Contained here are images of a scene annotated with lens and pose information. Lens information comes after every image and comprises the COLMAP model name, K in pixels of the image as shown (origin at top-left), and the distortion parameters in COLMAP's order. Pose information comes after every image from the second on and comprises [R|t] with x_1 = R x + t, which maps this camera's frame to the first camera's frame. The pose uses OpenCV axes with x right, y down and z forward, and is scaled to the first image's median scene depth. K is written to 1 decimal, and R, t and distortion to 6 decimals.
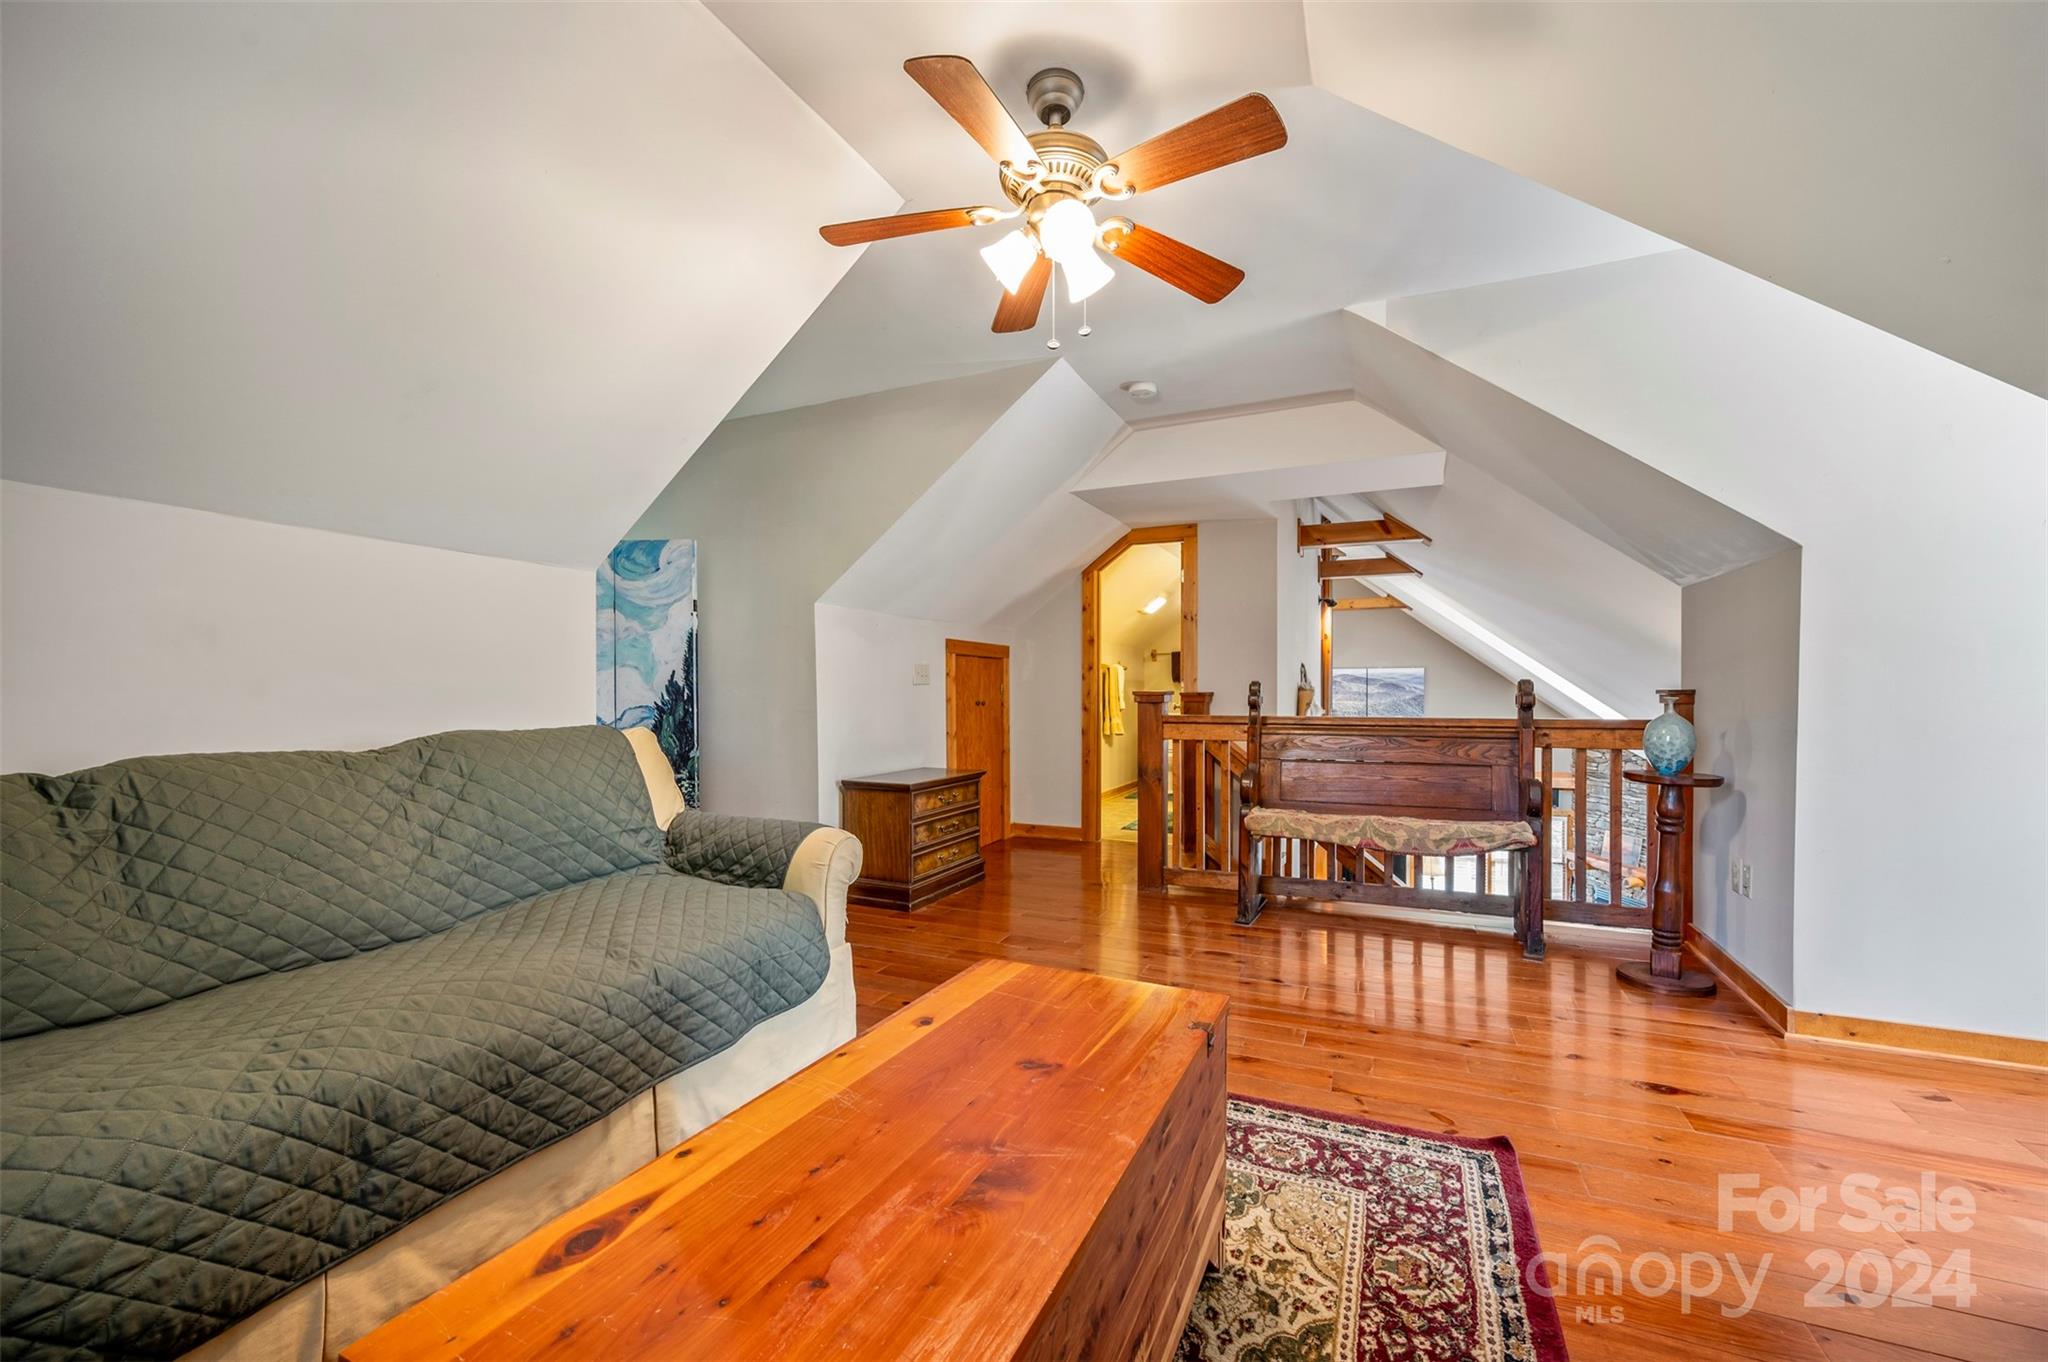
lens RADIAL K [[818.3, 0, 1023.9], [0, 818.3, 690.4], [0, 0, 1]] dist [-0.001991, 0.000417]
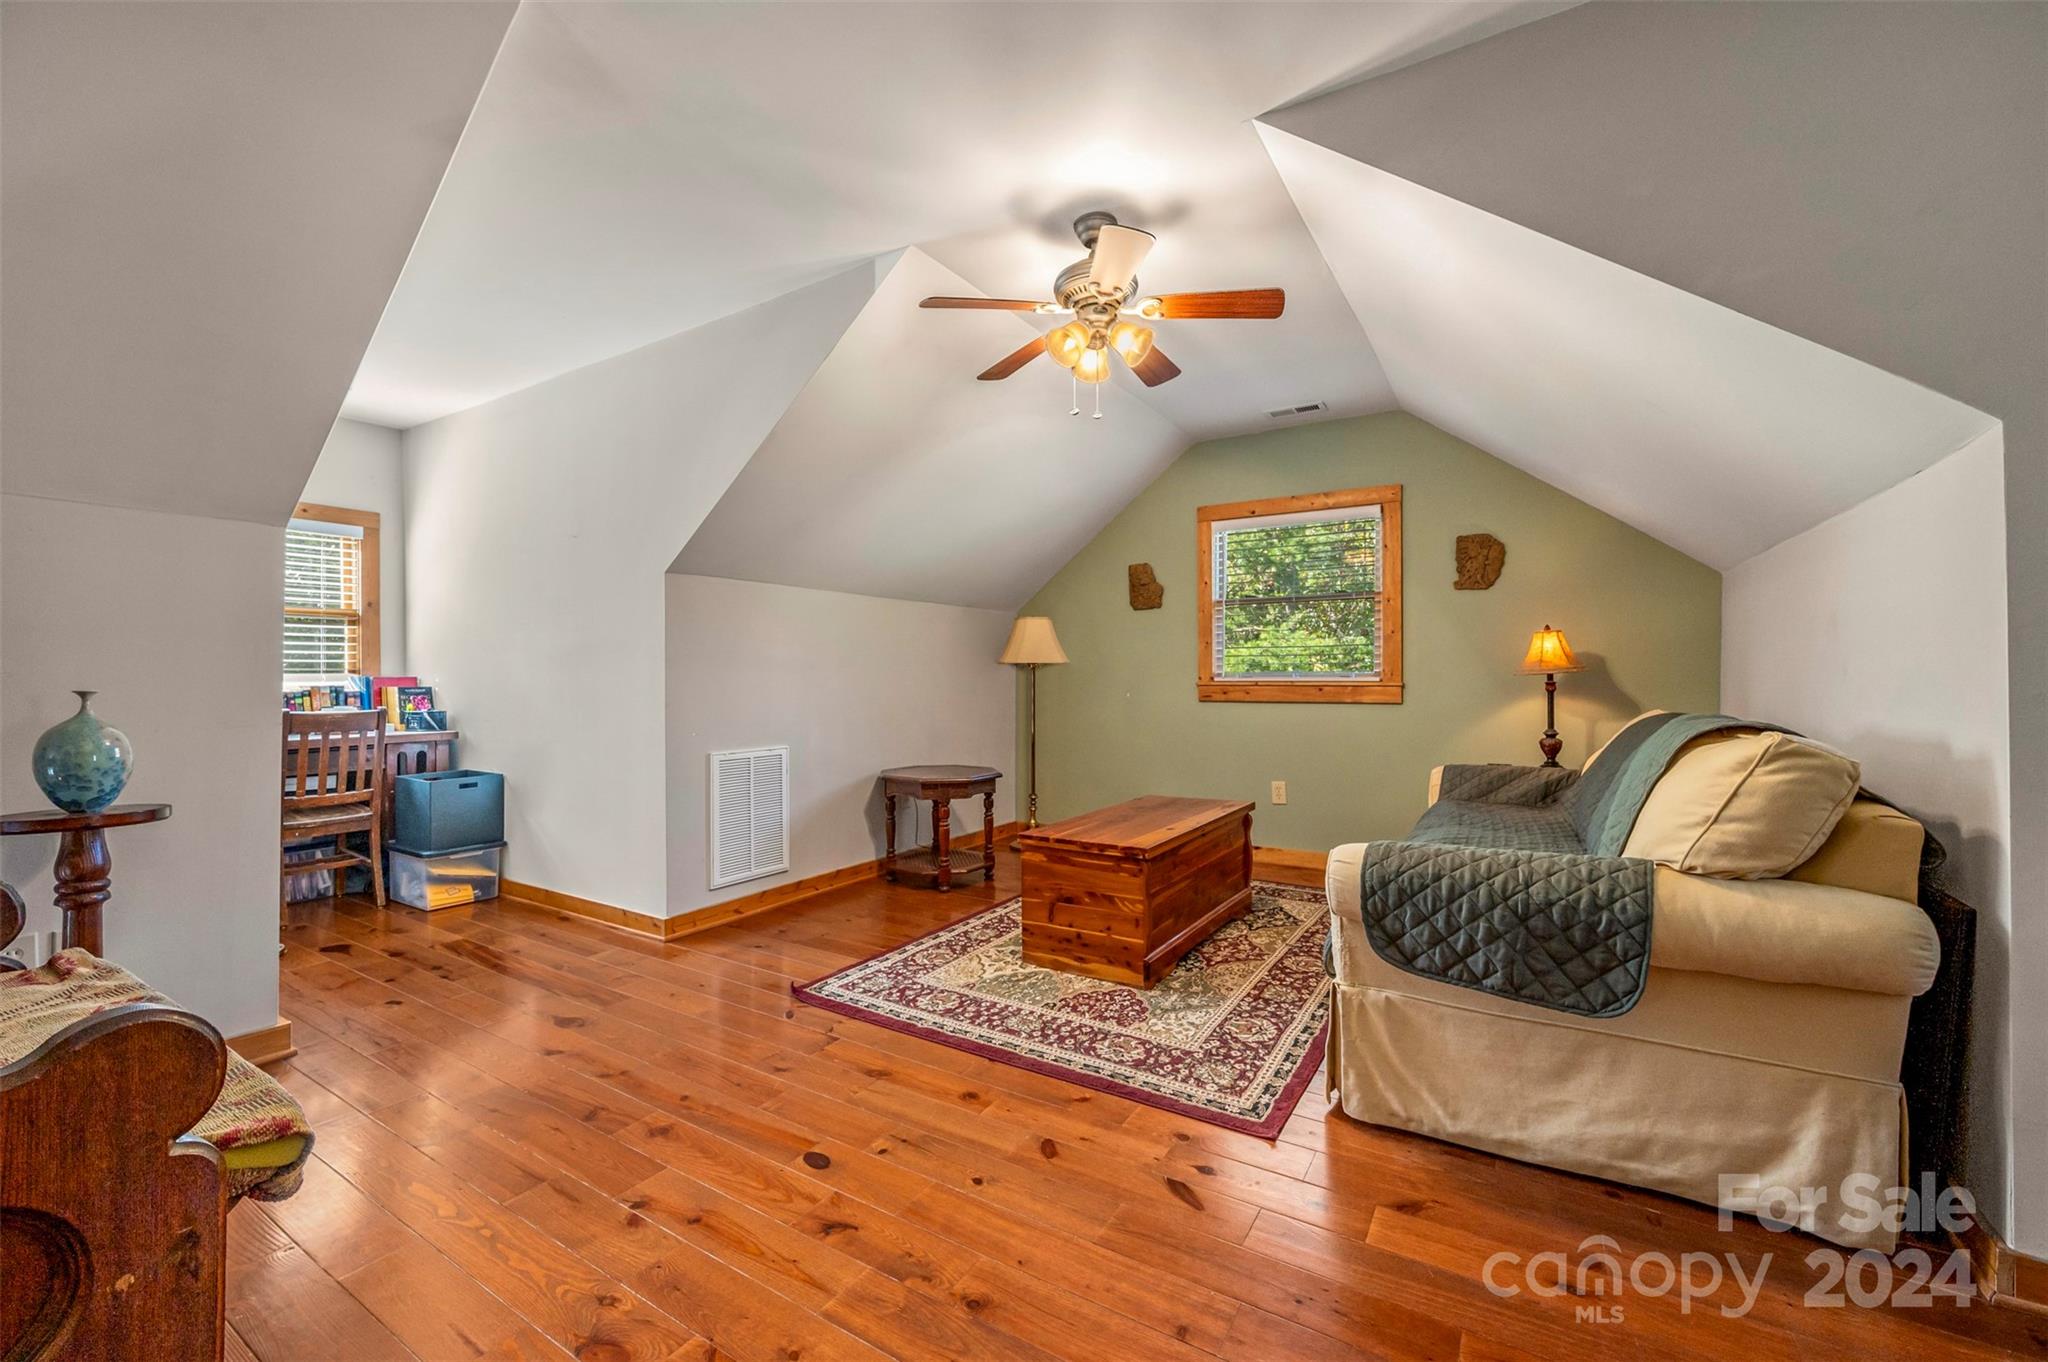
lens RADIAL K [[818.3, 0, 1028.3], [0, 818.3, 673.8], [0, 0, 1]] dist [-0.001991, 0.000417]
pose [[-0.990015, 0.012282, 0.140426, -0.046874], [0.012779, 0.999915, 0.002635, -0.006984], [-0.140381, 0.004403, -0.990088, 2.567958]]
